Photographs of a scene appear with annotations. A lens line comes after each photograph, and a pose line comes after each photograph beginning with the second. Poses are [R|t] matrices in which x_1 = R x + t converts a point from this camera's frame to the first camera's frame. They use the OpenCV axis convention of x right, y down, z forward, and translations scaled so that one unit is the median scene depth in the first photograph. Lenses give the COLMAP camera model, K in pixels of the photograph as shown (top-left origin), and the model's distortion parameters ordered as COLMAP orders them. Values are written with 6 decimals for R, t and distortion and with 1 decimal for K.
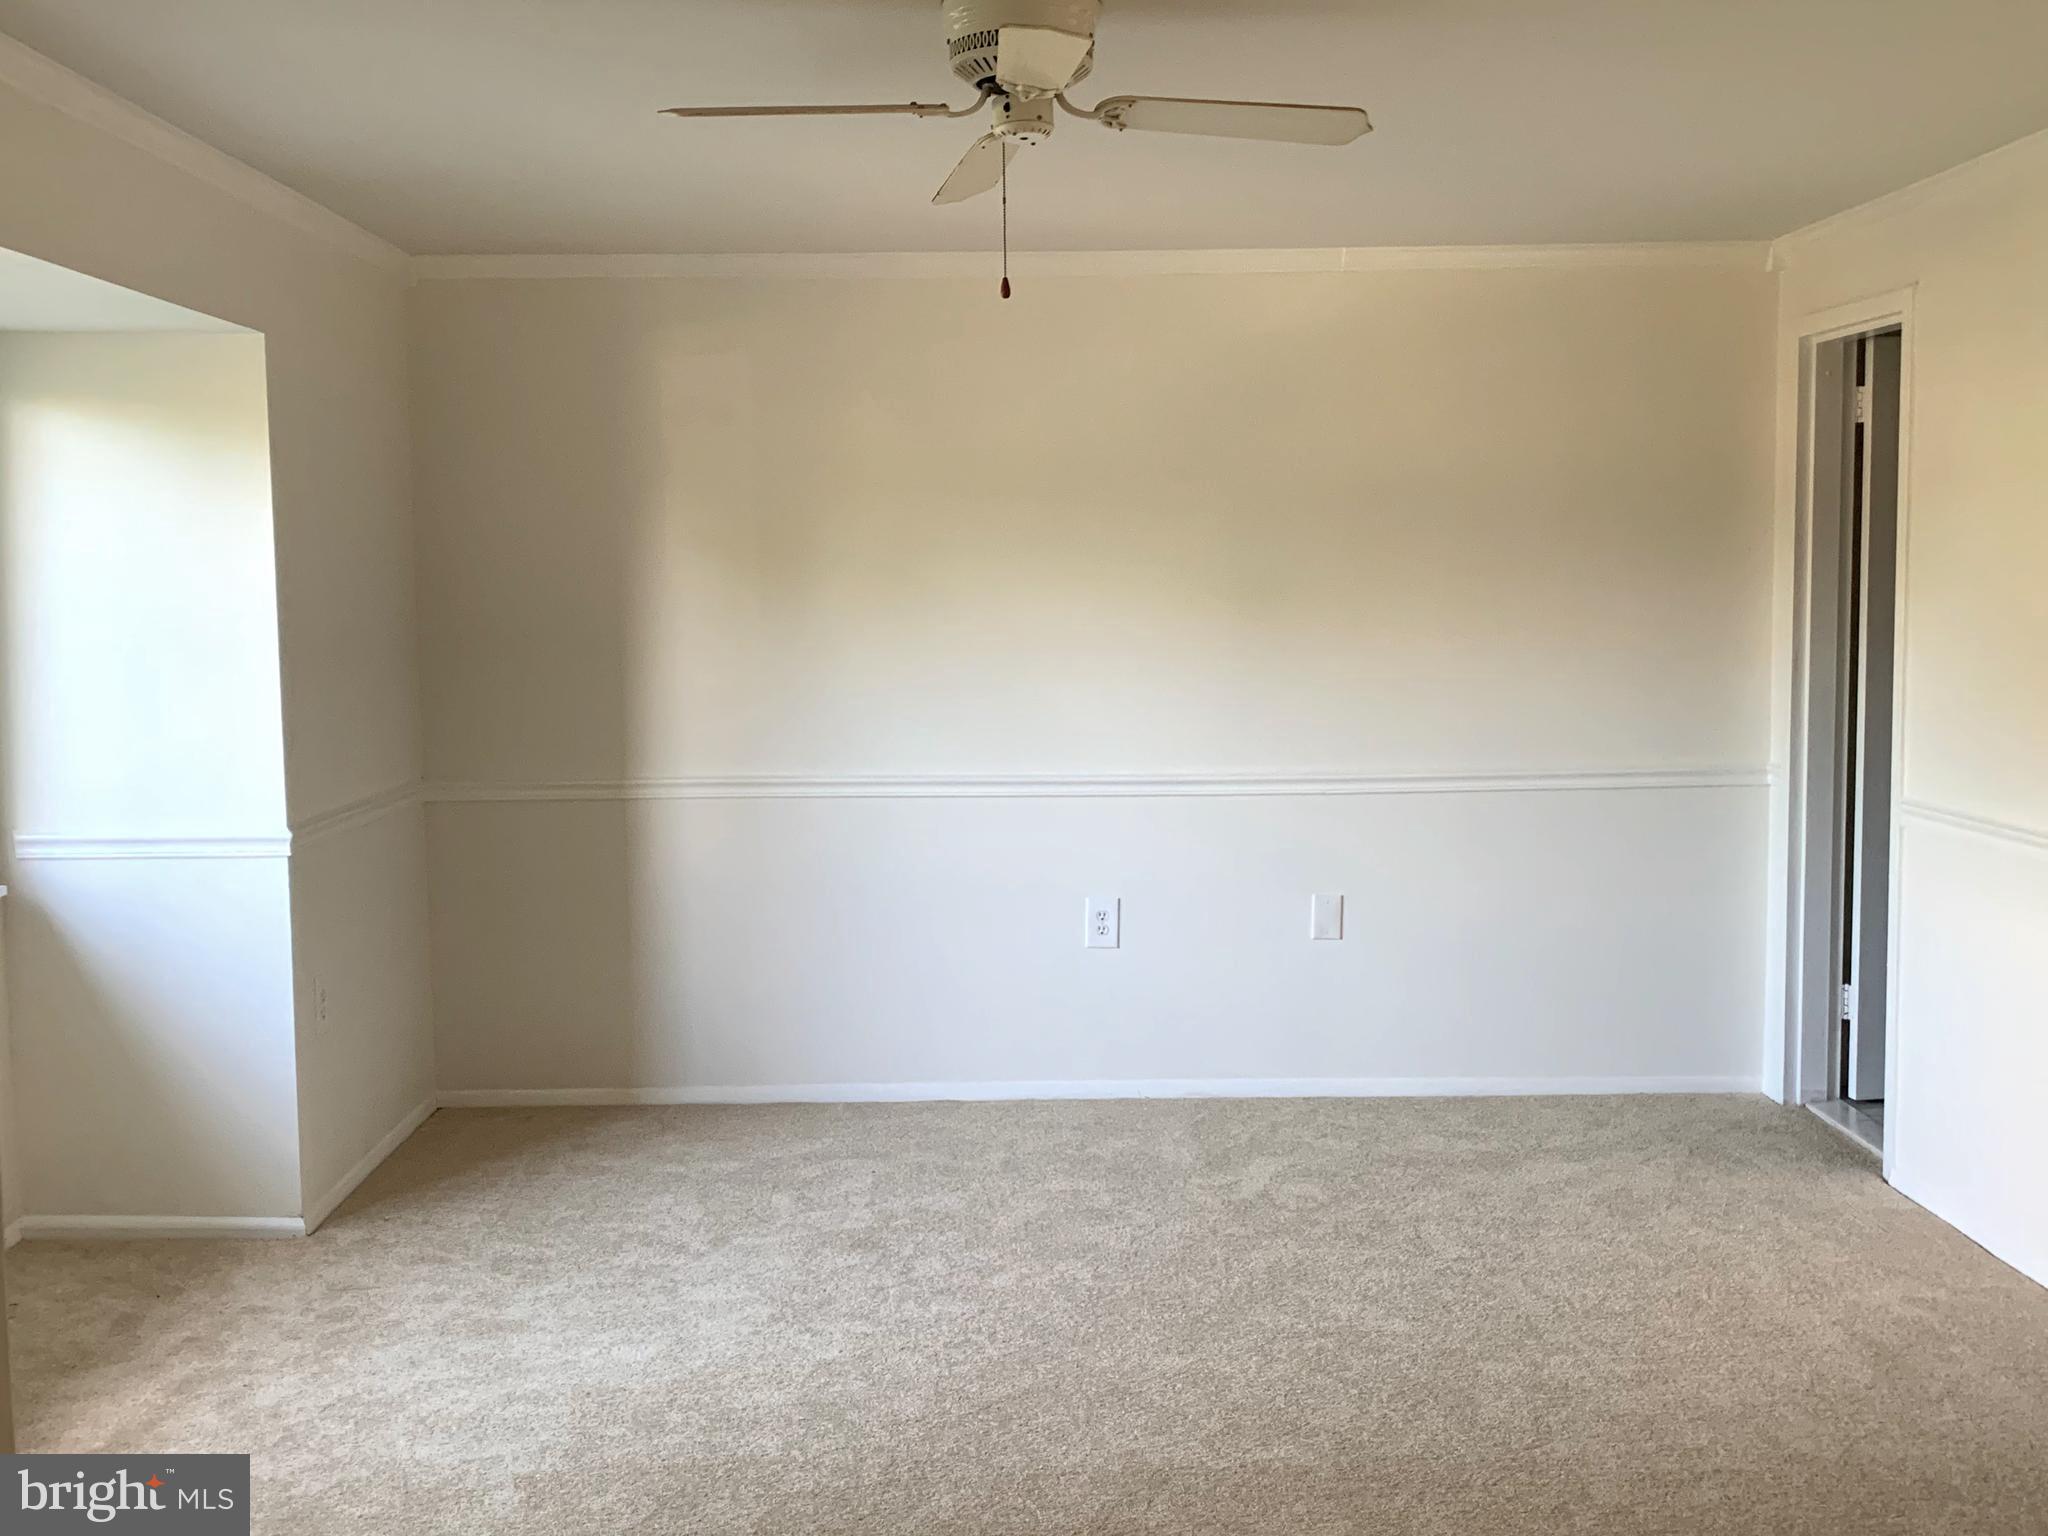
lens RADIAL K [[2037.7, 0, 1020.5], [0, 2037.7, 764.3], [0, 0, 1]] dist [0.109102, 0.000000]
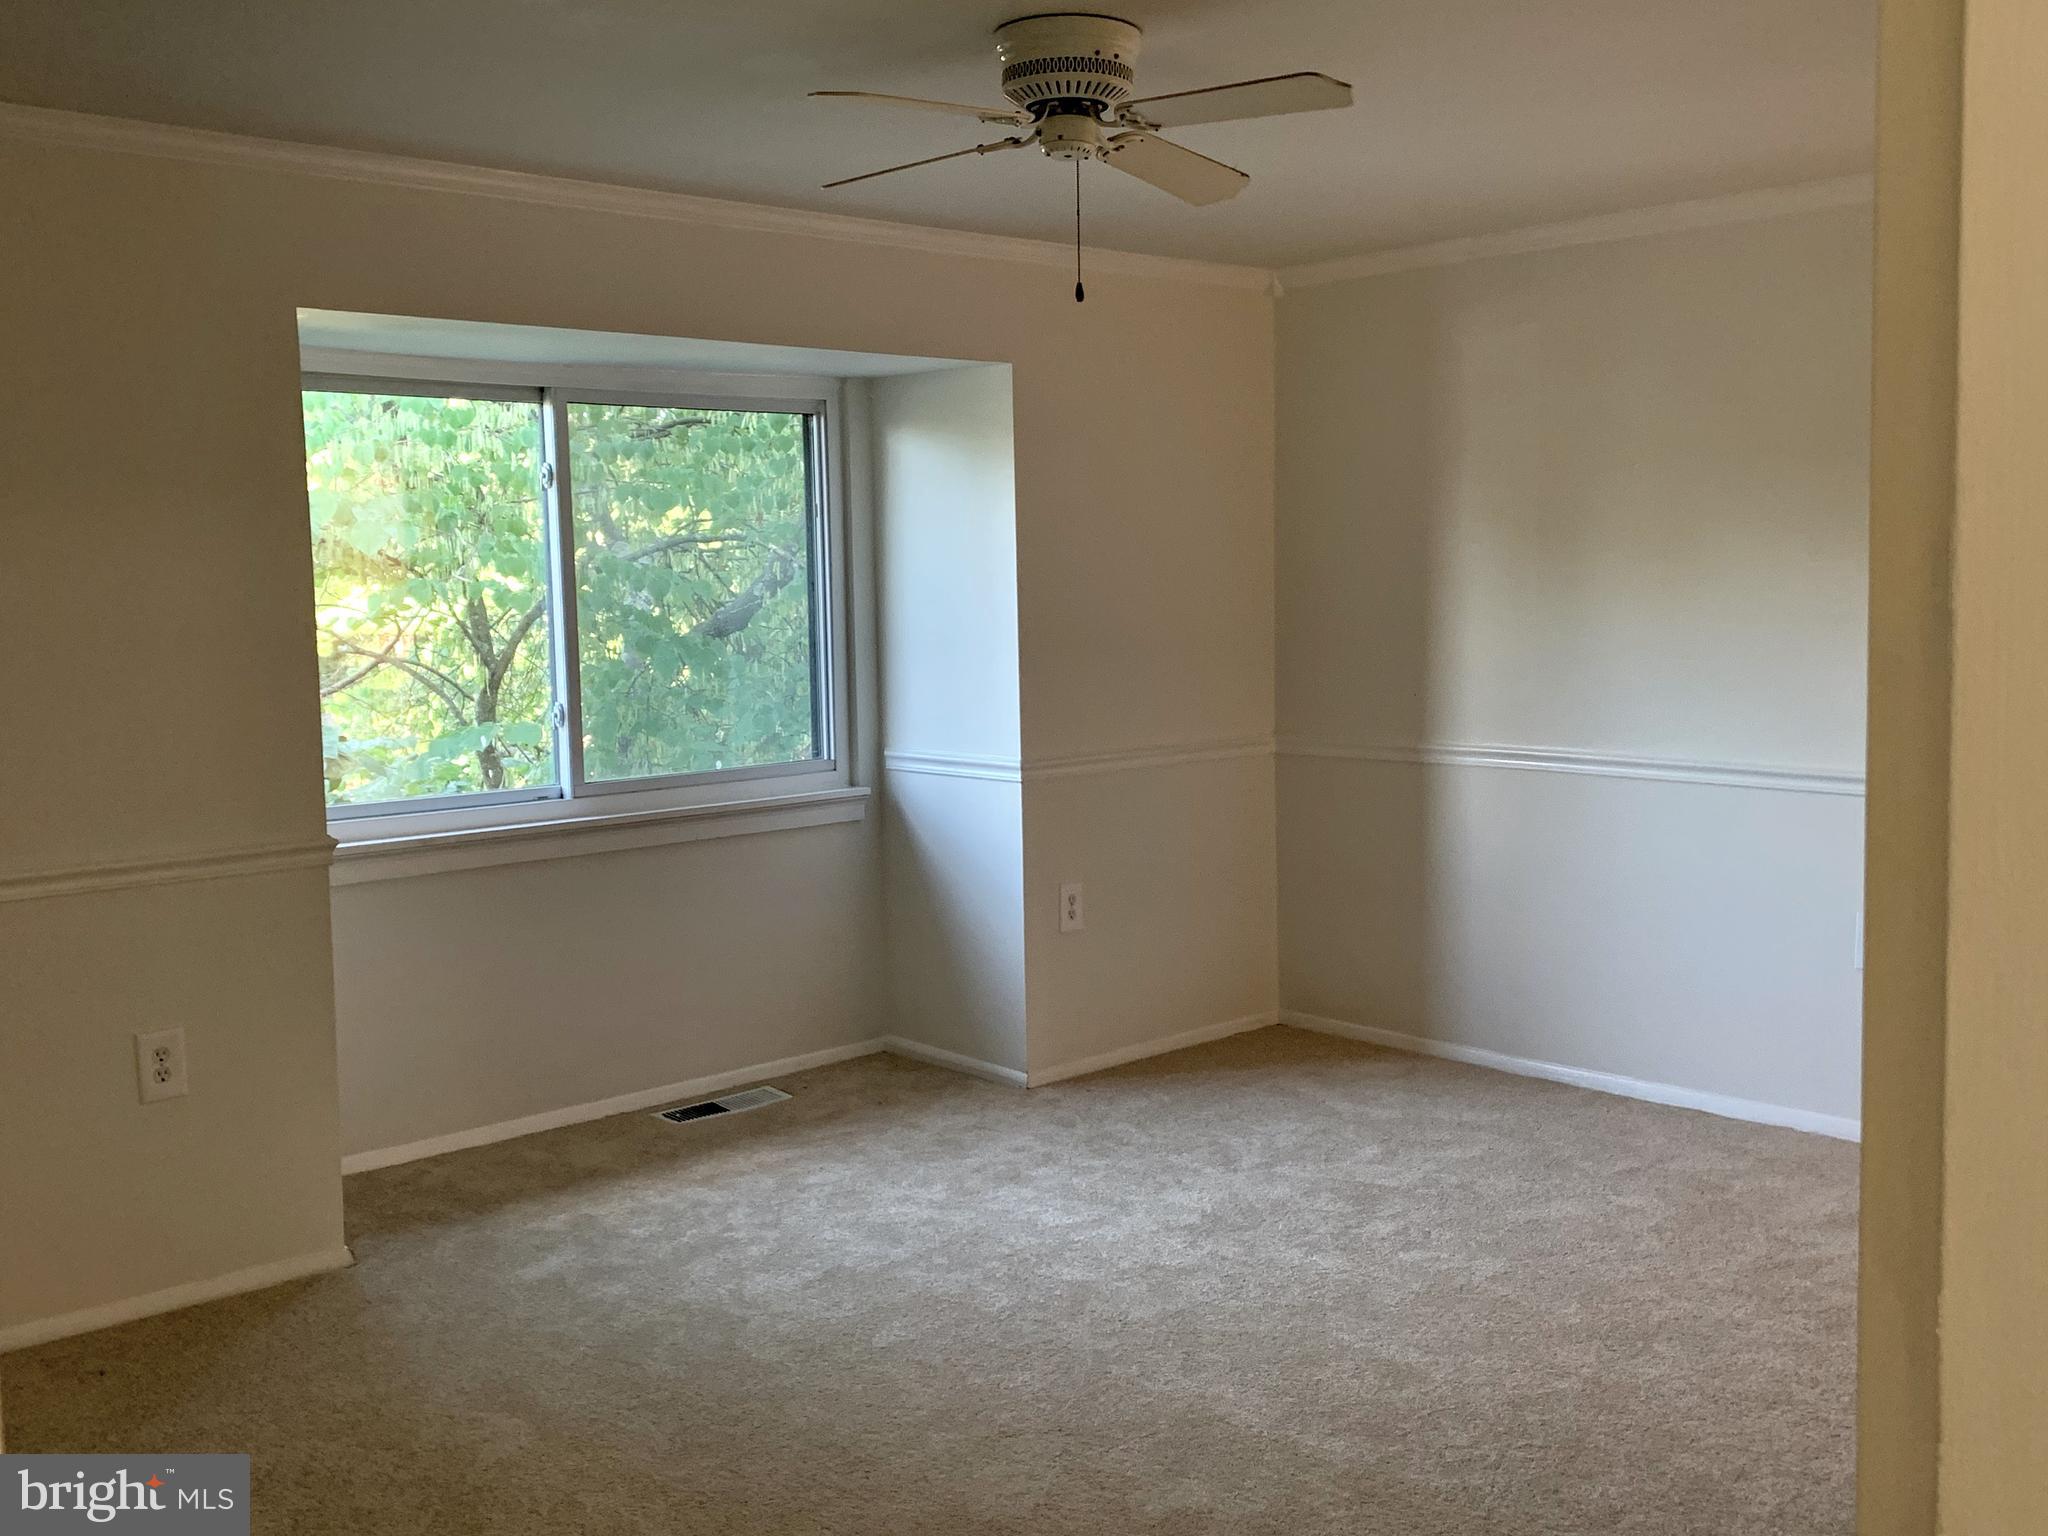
lens RADIAL K [[2037.7, 0, 1018.7], [0, 2037.7, 762.8], [0, 0, 1]] dist [0.109102, 0.000000]
pose [[0.683128, 0.070300, -0.726908, 0.545099], [-0.059770, 0.997399, 0.040290, -0.016534], [0.727849, 0.015924, 0.685552, 0.159499]]
